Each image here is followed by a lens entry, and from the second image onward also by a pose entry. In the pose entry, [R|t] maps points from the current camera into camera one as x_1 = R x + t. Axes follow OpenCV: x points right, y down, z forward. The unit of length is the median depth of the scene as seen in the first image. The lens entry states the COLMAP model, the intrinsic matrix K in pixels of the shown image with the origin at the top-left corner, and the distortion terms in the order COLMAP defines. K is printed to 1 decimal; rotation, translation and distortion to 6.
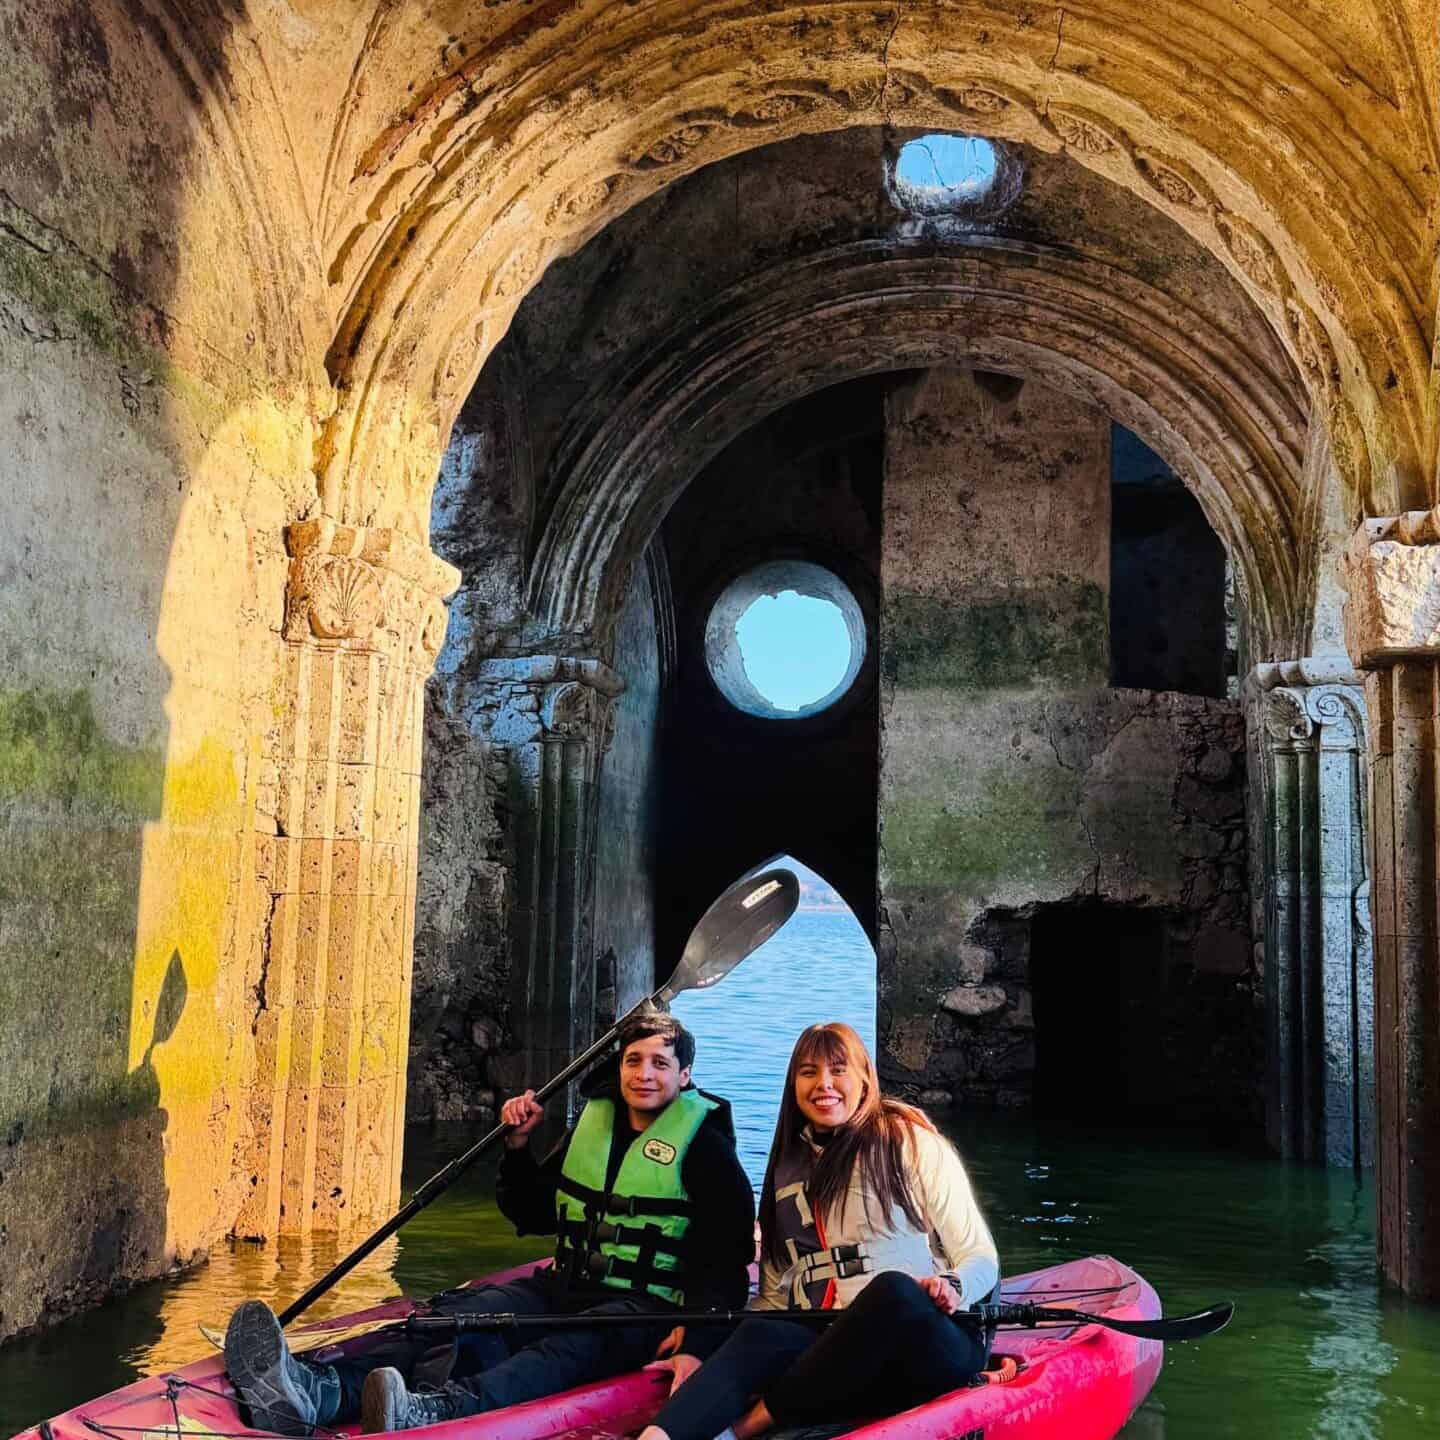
lens RADIAL K [[1759.6, 0, 716.3], [0, 1759.6, 728.0], [0, 0, 1]] dist [0.078476, 0.000000]
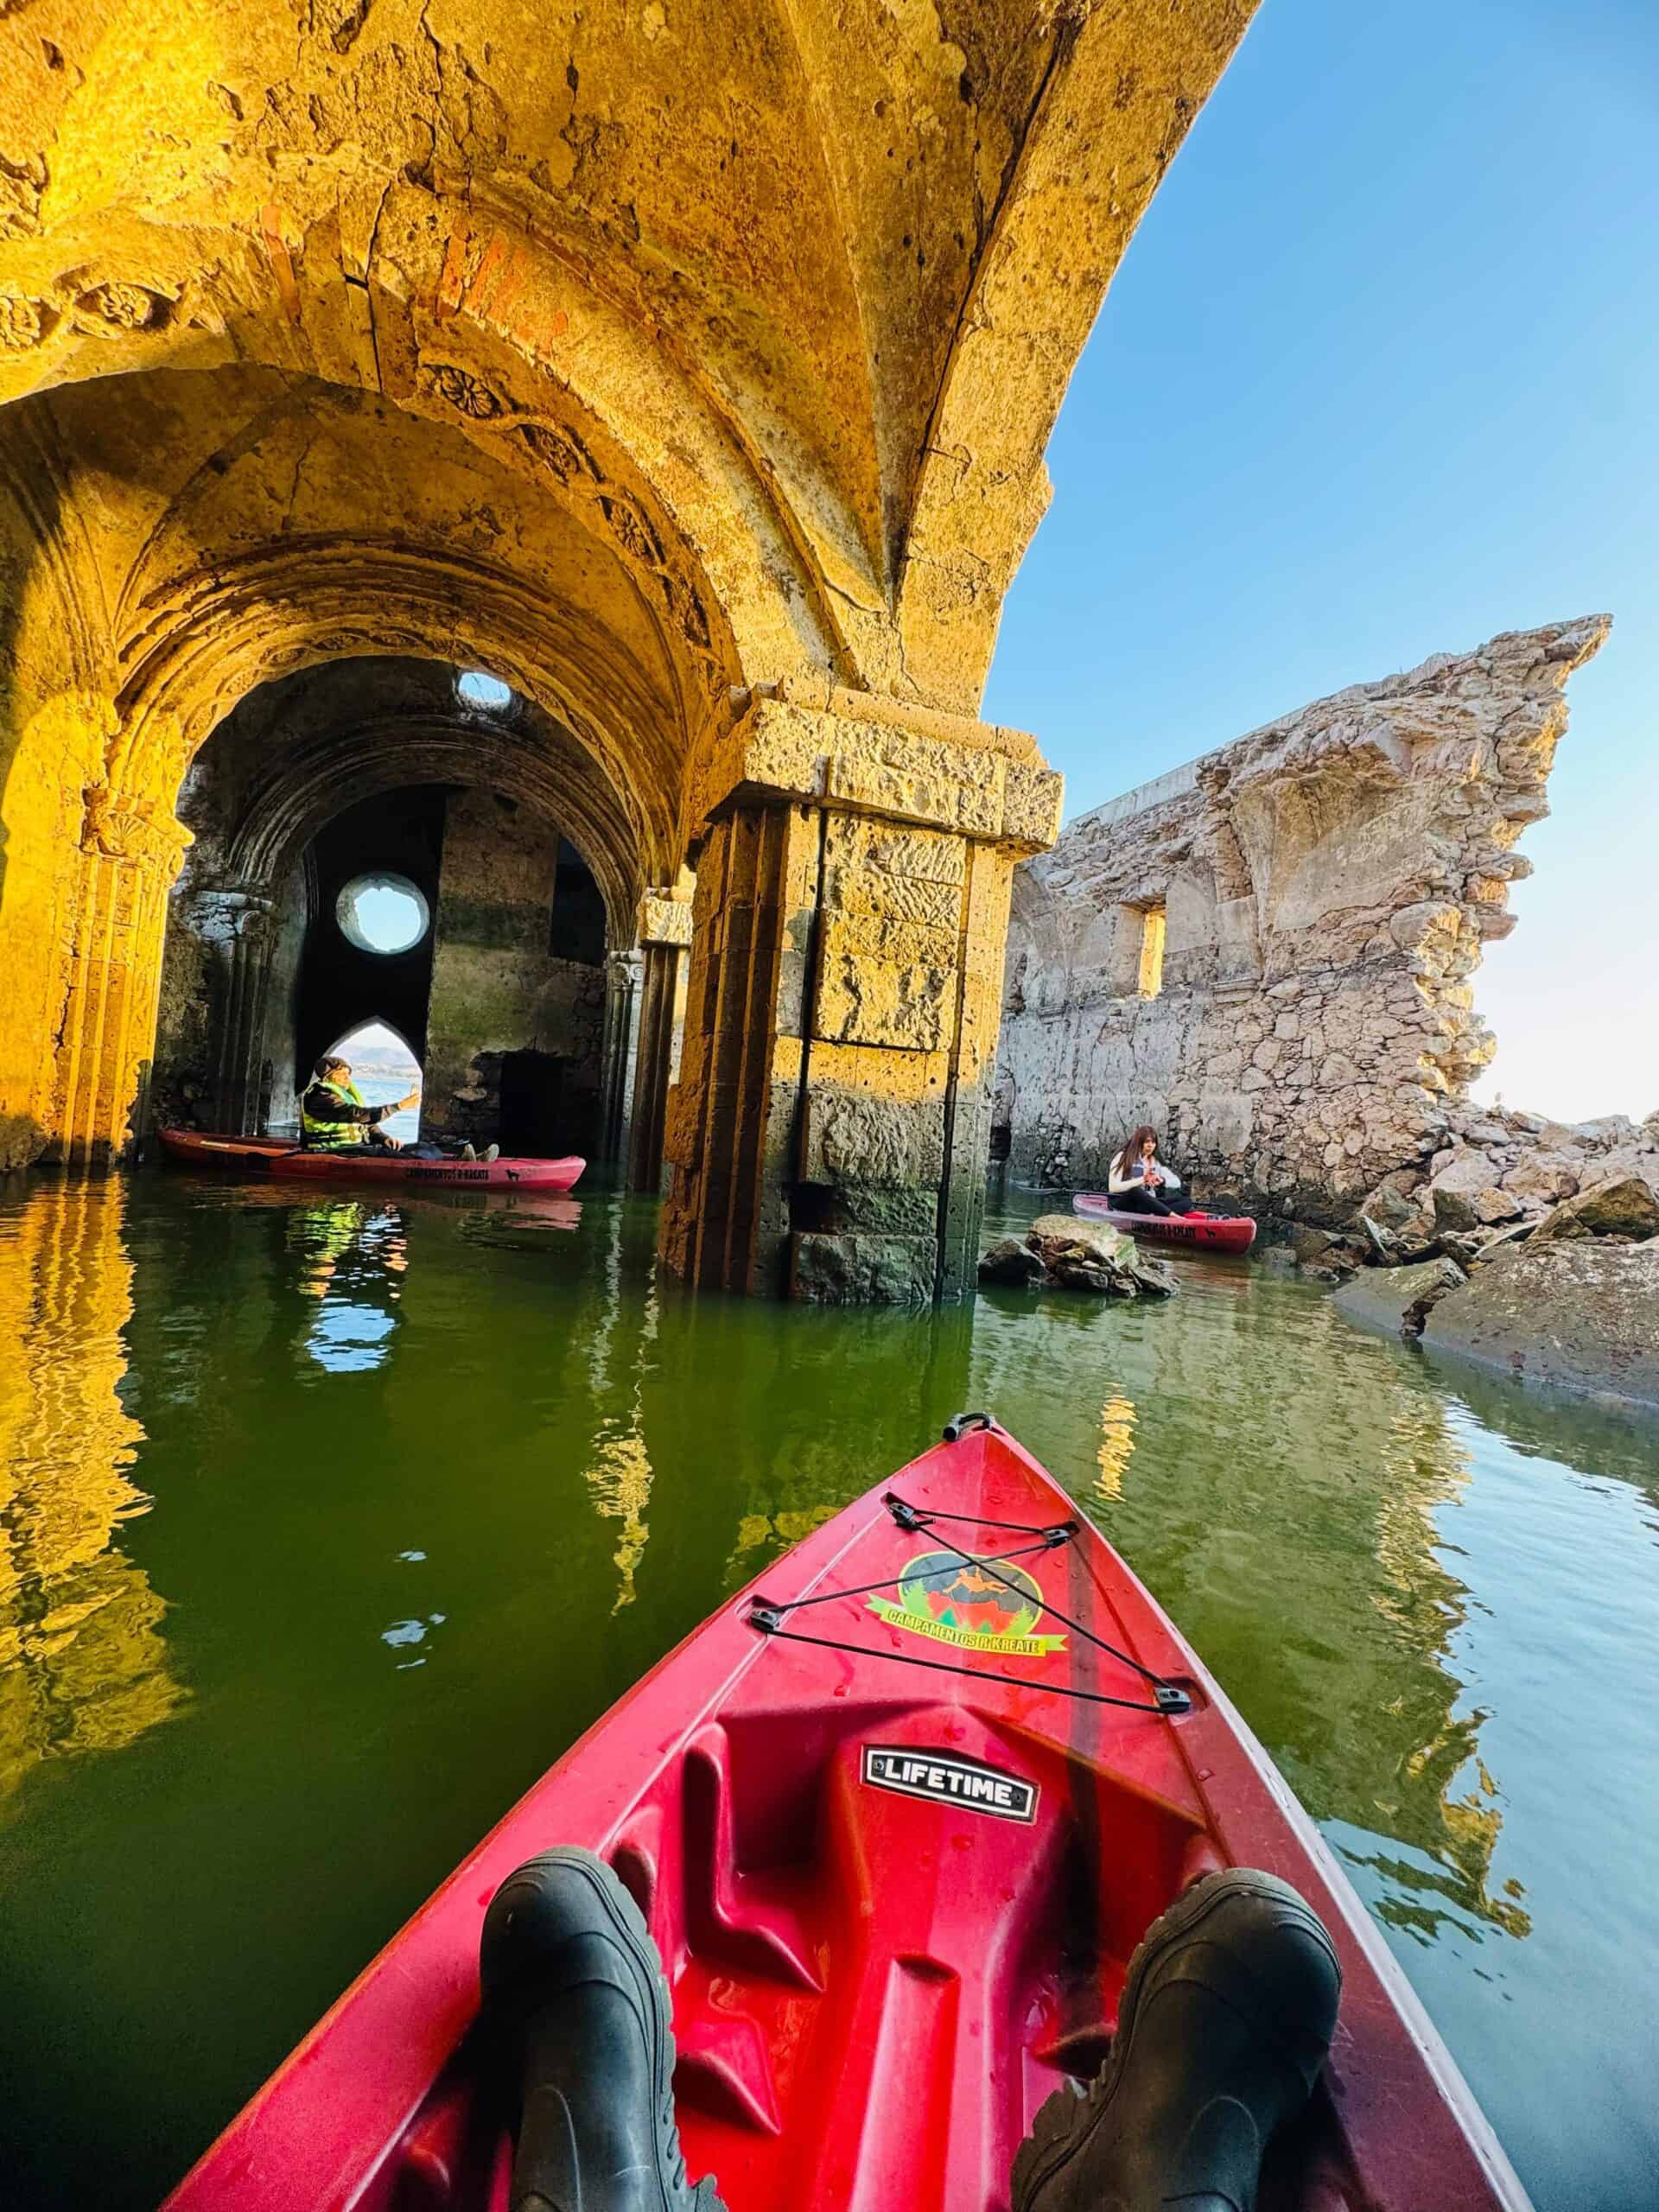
lens RADIAL K [[861.8, 0, 829.8], [0, 861.8, 1103.9], [0, 0, 1]] dist [-0.006098, 0.000015]
pose [[0.862662, 0.052725, 0.503024, -0.003216], [-0.111167, 0.989997, 0.086878, 0.030751], [-0.493412, -0.130866, 0.859895, -0.127849]]
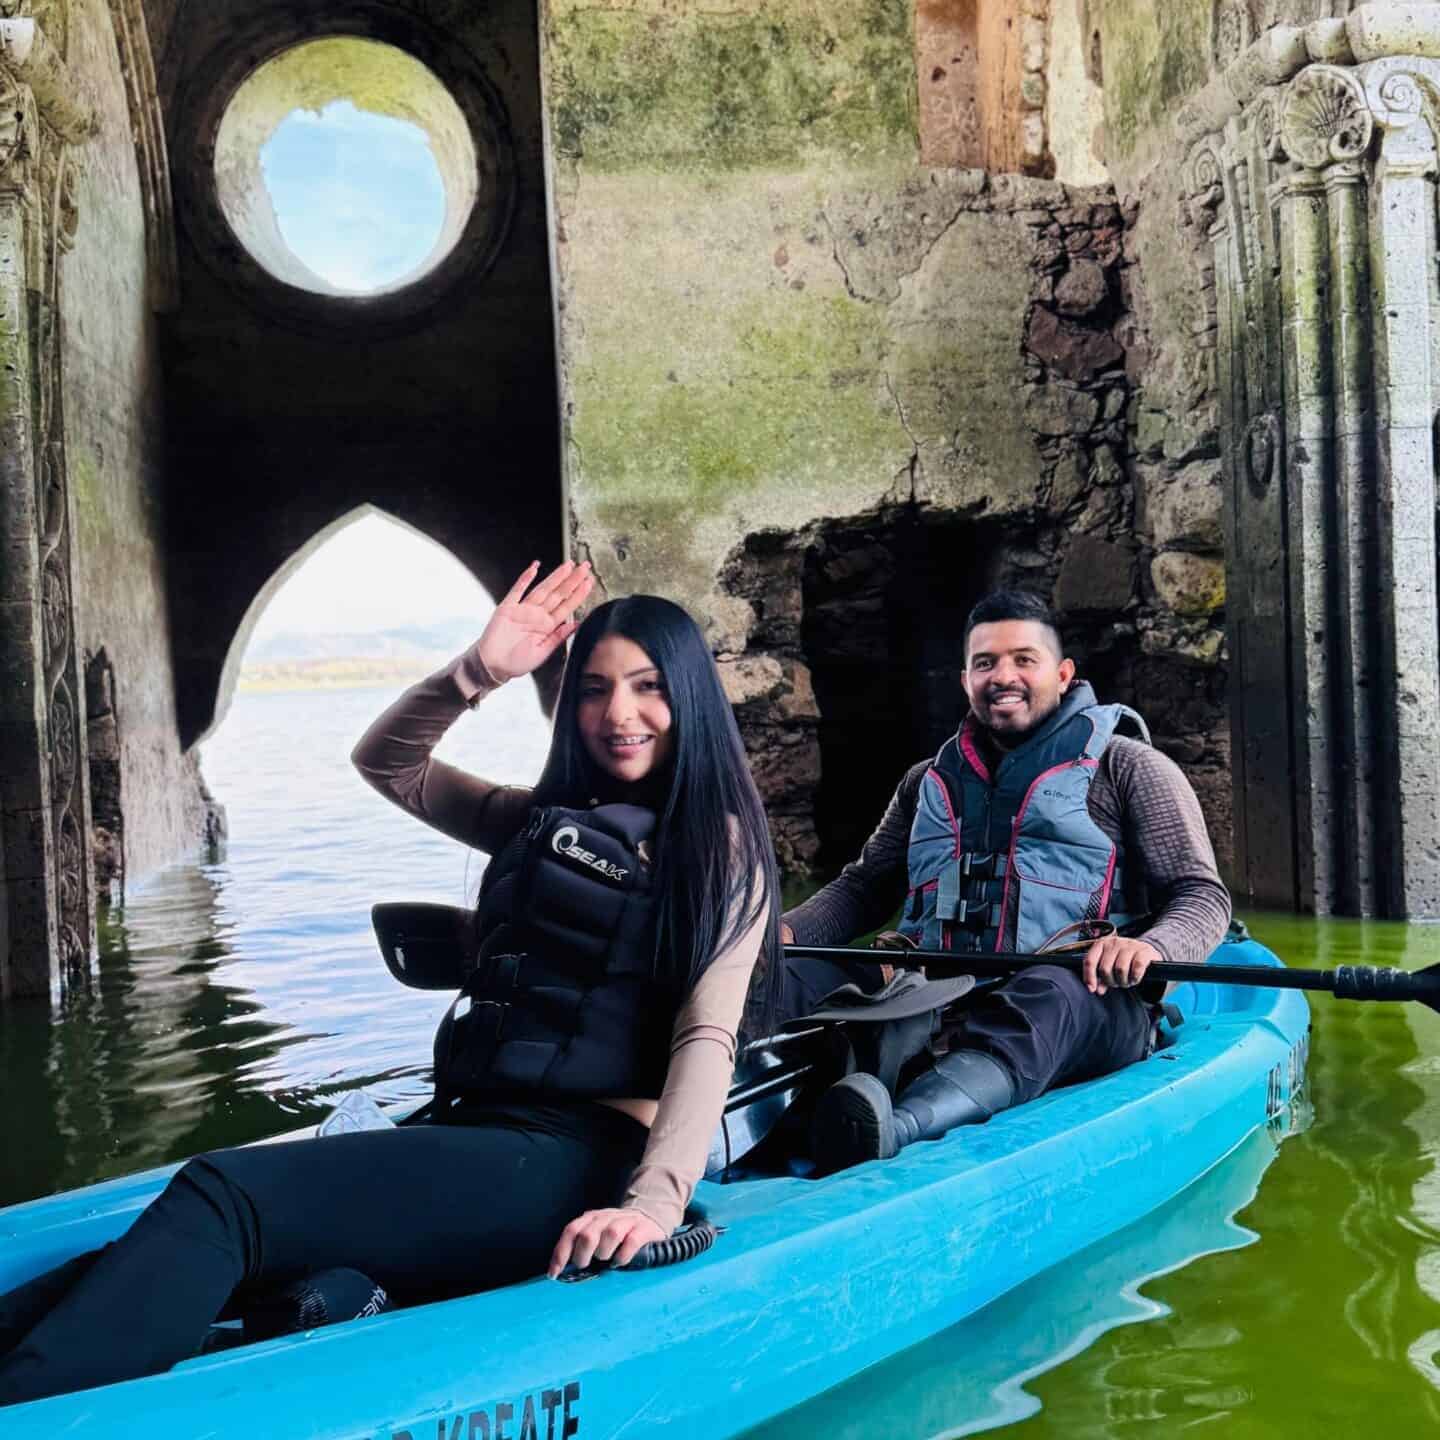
lens RADIAL K [[1759.6, 0, 730.9], [0, 1759.6, 713.6], [0, 0, 1]] dist [0.078476, 0.000000]
pose [[0.954451, -0.075061, 0.288773, -0.041357], [0.039410, 0.991074, 0.127351, 0.098095], [-0.295754, -0.110170, 0.948890, 0.463266]]
